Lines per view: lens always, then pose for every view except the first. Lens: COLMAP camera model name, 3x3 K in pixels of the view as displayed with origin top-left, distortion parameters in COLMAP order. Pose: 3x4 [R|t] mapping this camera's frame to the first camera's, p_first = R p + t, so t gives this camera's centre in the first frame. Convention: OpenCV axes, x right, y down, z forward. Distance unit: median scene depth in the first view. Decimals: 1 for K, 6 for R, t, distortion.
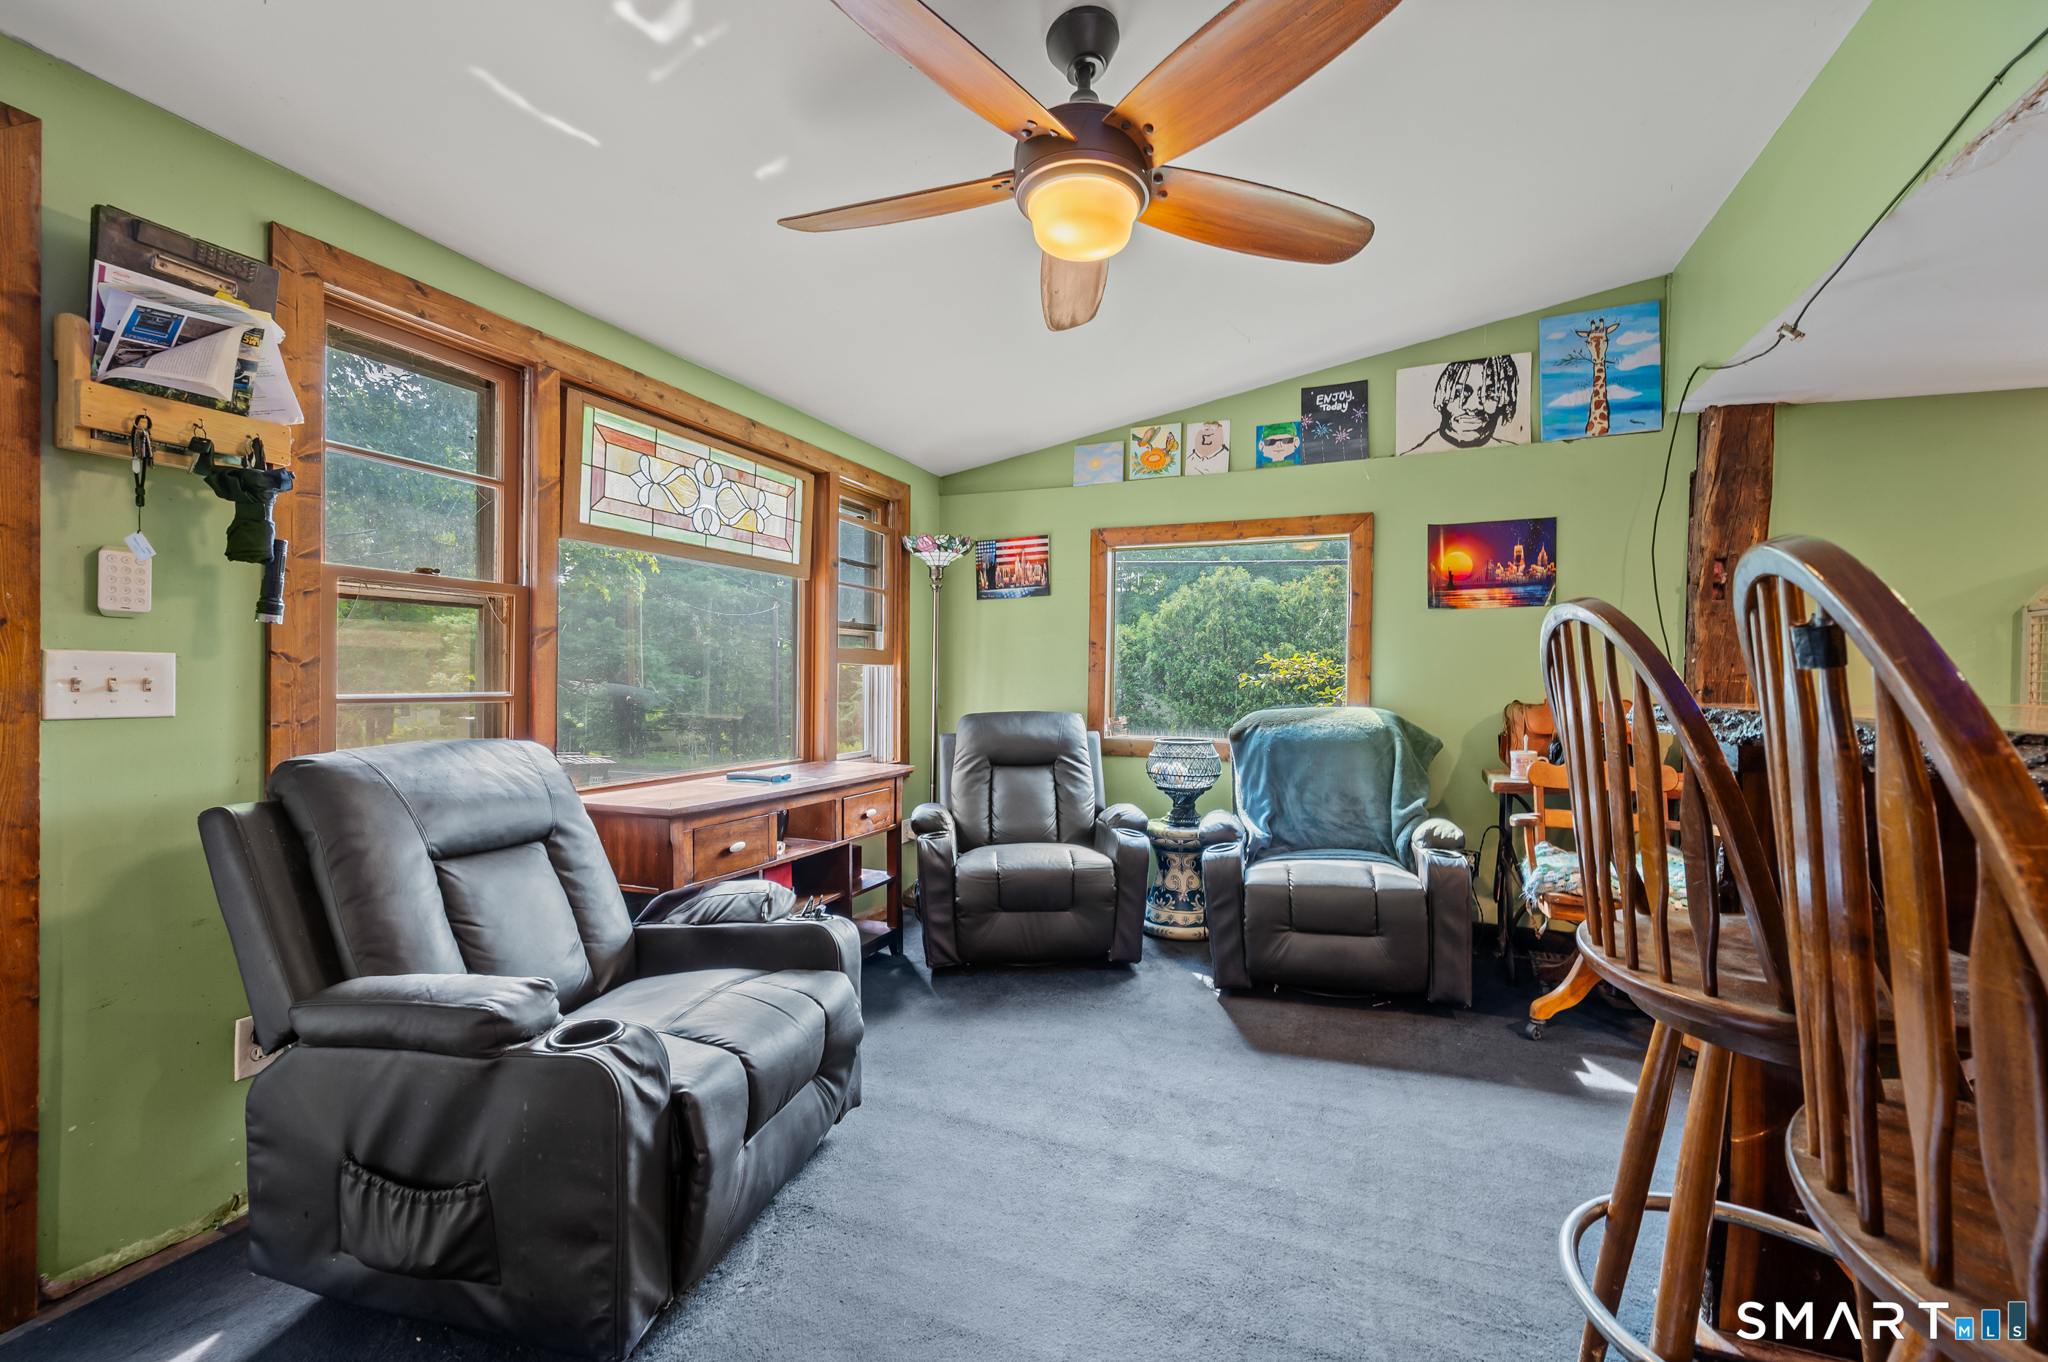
lens RADIAL K [[825.5, 0, 1053.8], [0, 825.5, 694.1], [0, 0, 1]] dist [-0.002145, 0.000000]
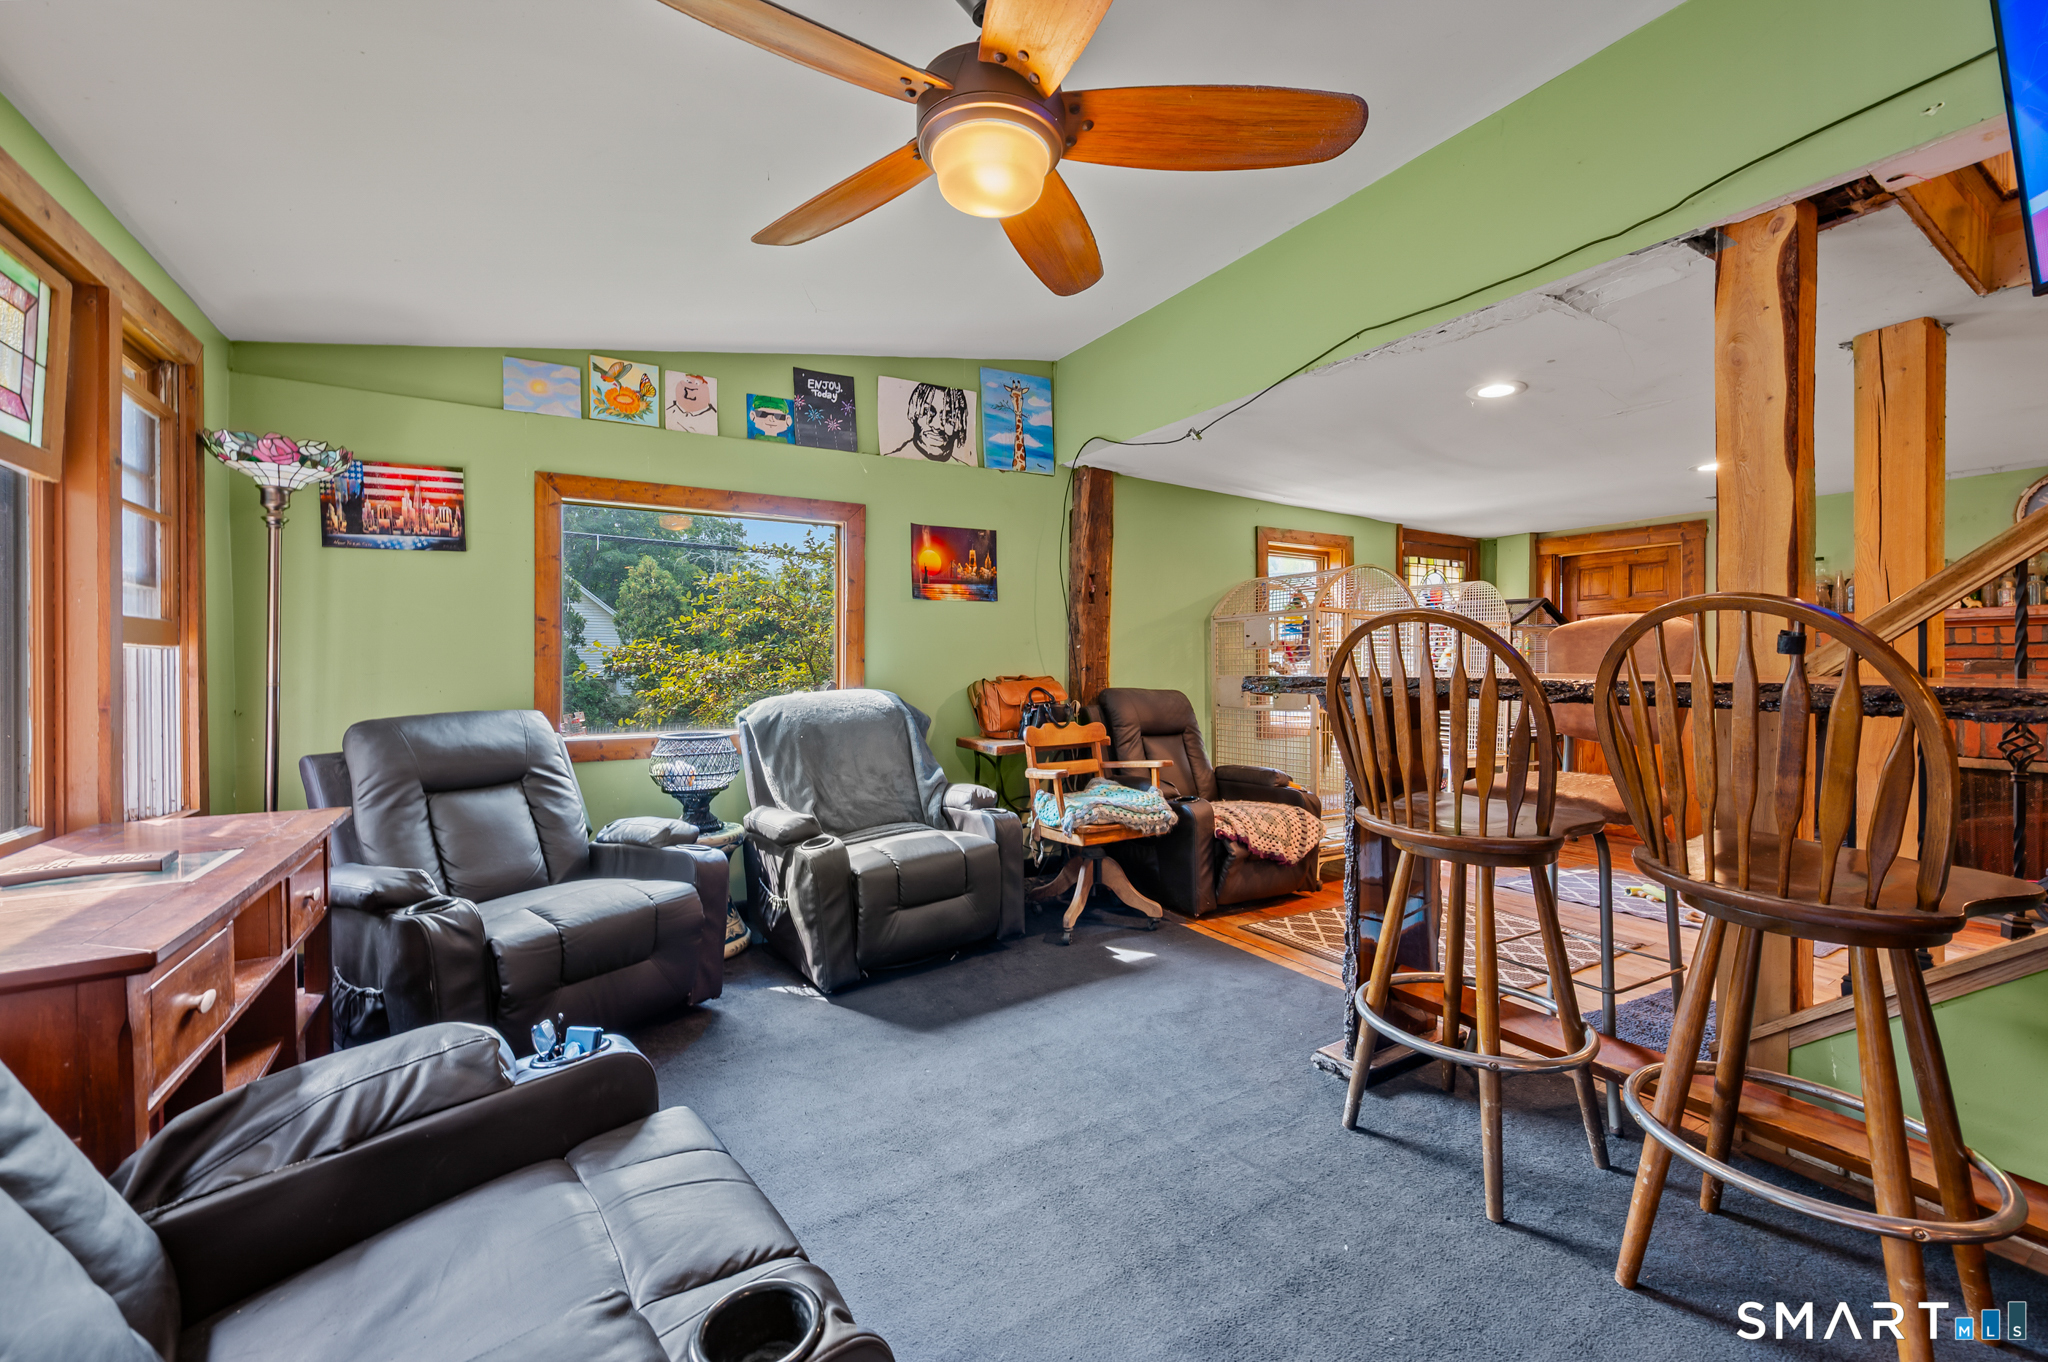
lens RADIAL K [[825.5, 0, 1020.1], [0, 825.5, 670.3], [0, 0, 1]] dist [-0.002145, 0.000000]
pose [[0.609215, -0.017312, 0.792816, -0.348831], [0.023289, 0.999721, 0.003934, -0.007537], [-0.792663, 0.016067, 0.609448, 0.209361]]
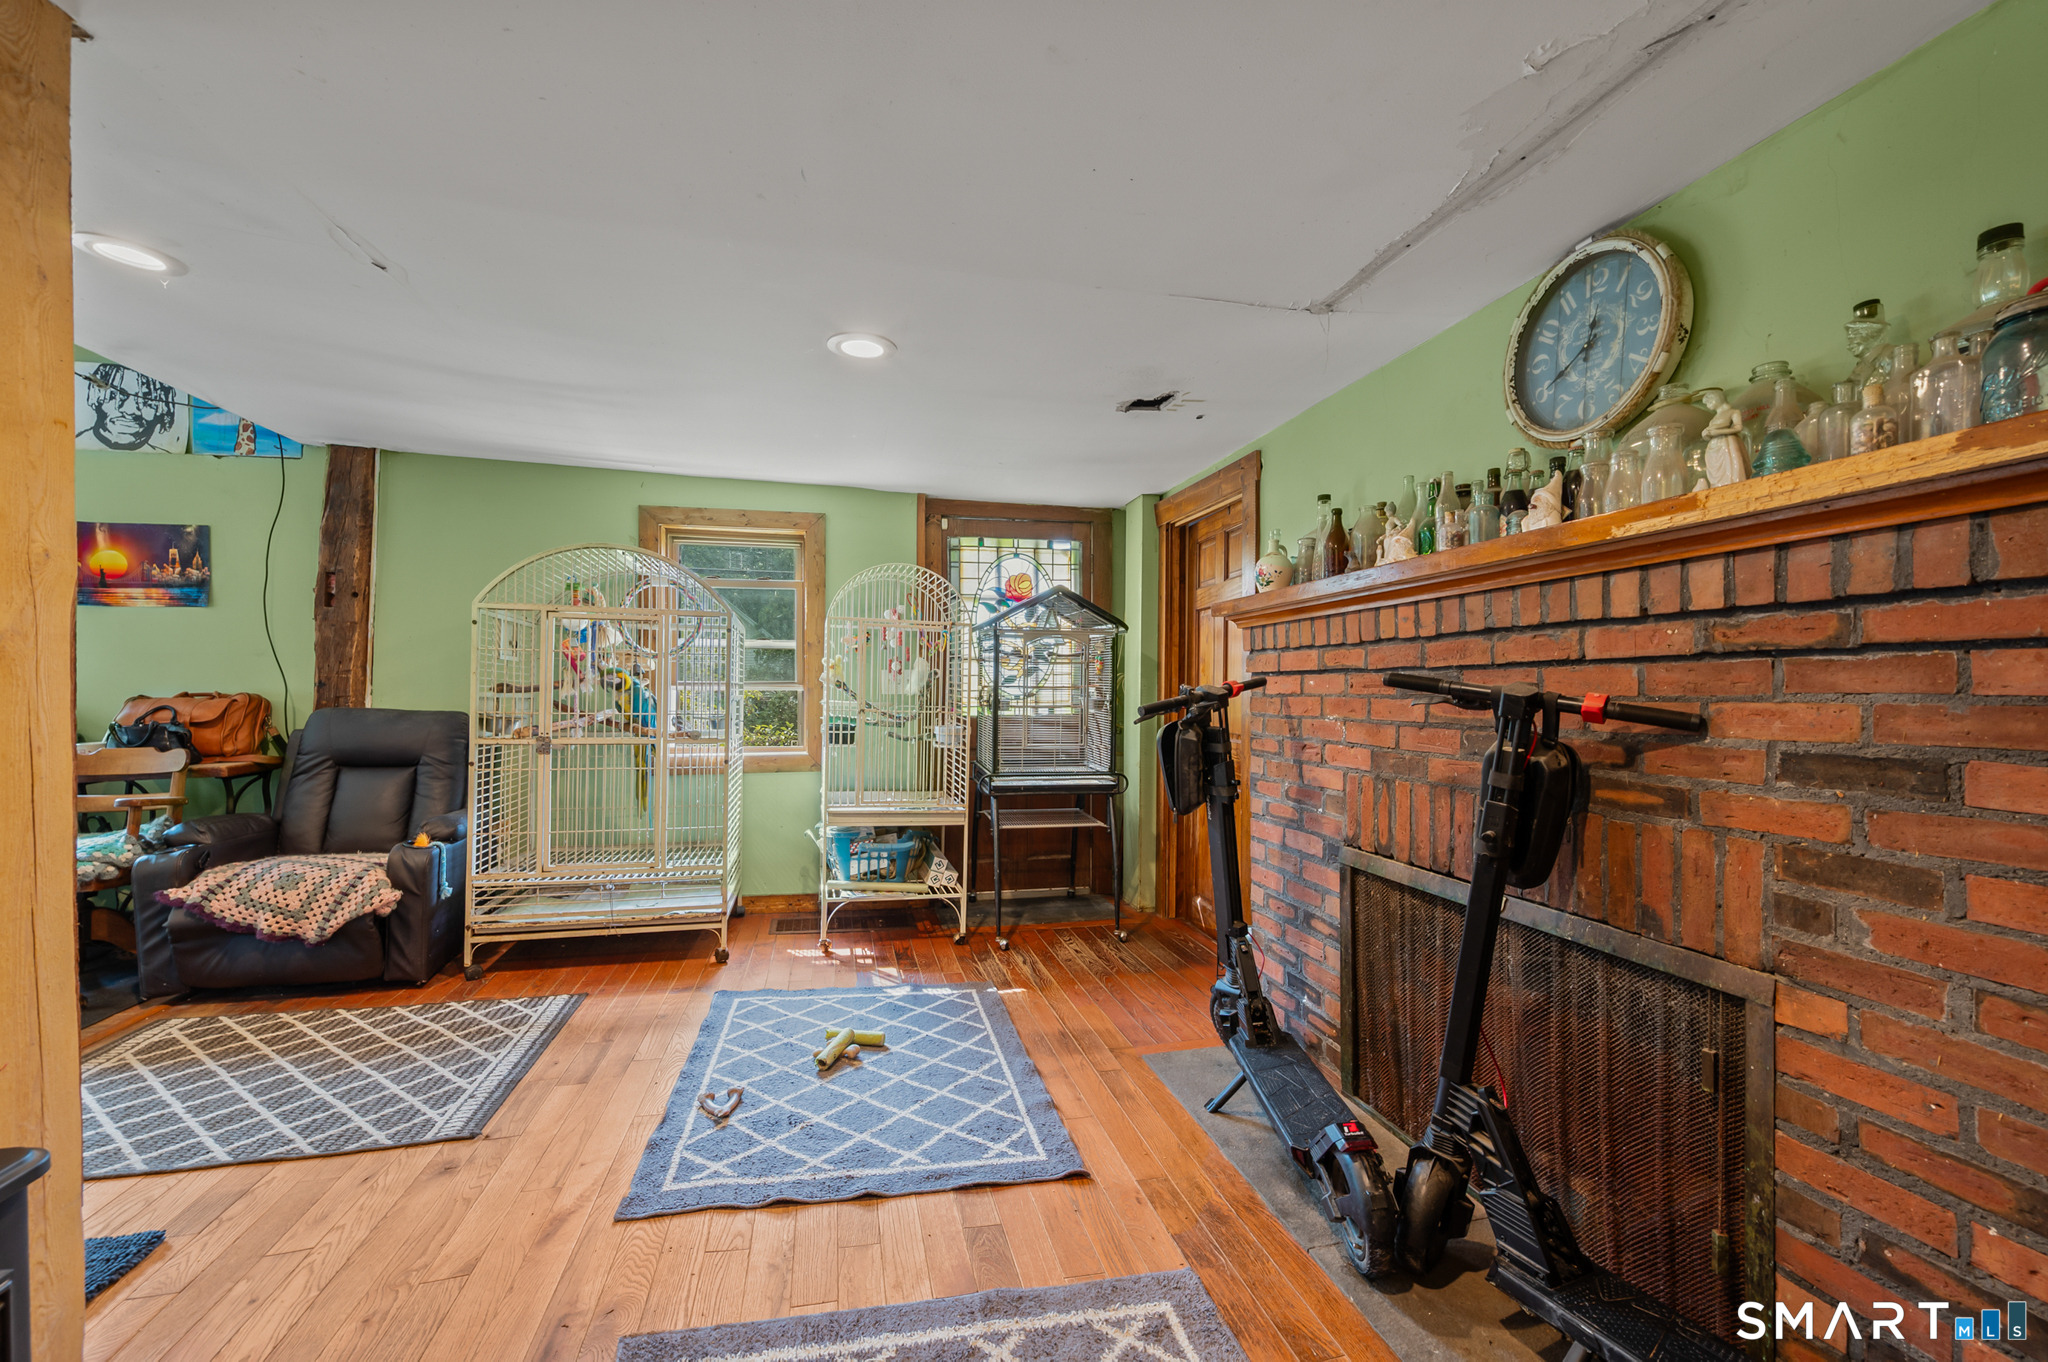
lens RADIAL K [[825.5, 0, 1033.9], [0, 825.5, 694.6], [0, 0, 1]] dist [-0.002145, 0.000000]
pose [[0.818090, -0.016596, 0.574851, 0.844846], [0.018487, 0.999826, 0.002556, 0.024294], [-0.574793, 0.008536, 0.818254, -0.492360]]
